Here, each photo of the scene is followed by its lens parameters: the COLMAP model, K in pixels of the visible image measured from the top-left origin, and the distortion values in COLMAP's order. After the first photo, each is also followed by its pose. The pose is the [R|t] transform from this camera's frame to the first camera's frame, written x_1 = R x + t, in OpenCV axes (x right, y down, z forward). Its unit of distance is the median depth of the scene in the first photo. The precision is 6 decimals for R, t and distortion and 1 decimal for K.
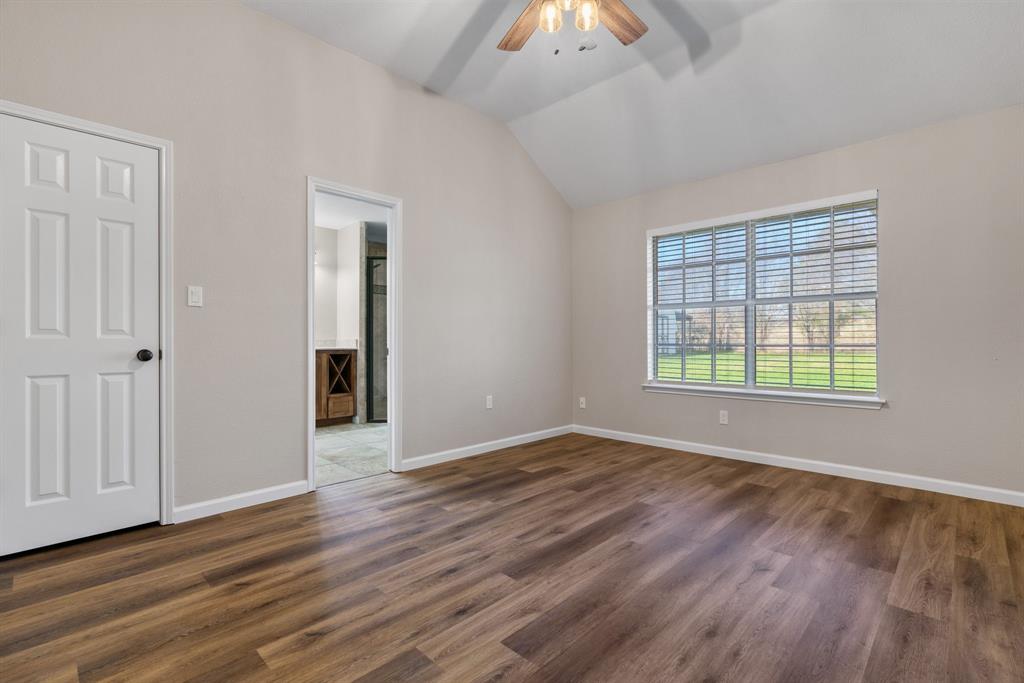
lens RADIAL K [[467.5, 0, 511.5], [0, 467.5, 334.6], [0, 0, 1]] dist [-0.003120, 0.000618]
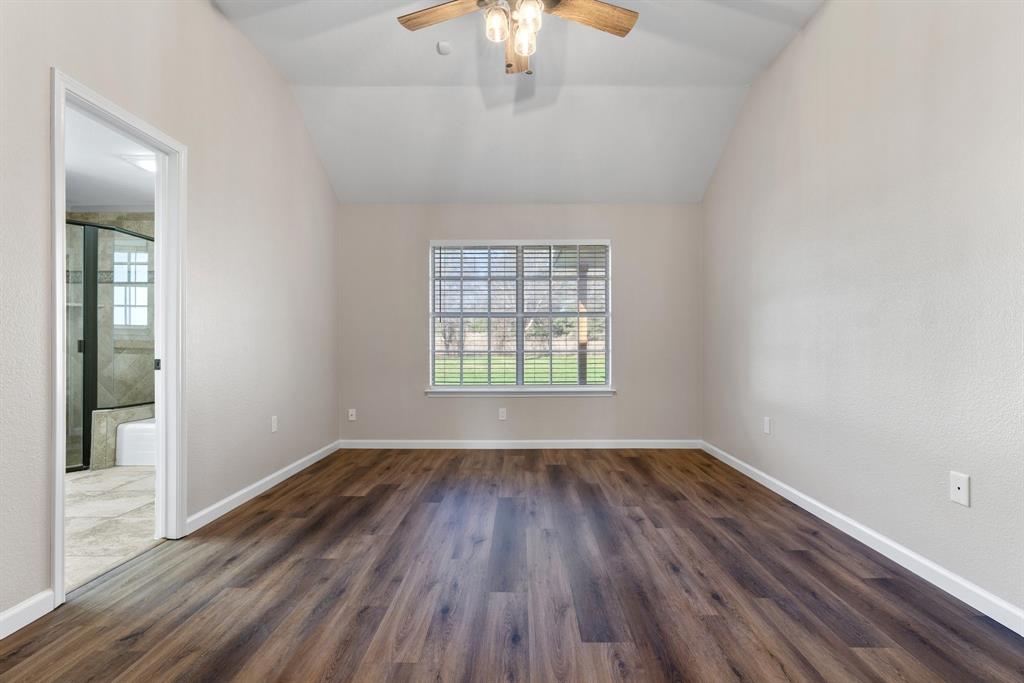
lens RADIAL K [[473.8, 0, 512.0], [0, 473.8, 341.5], [0, 0, 1]] dist [-0.002437, 0.000865]
pose [[0.724168, 0.005948, 0.689597, -0.394070], [-0.010518, 0.999942, 0.002422, -0.005103], [-0.689543, -0.009007, 0.724189, 0.159153]]
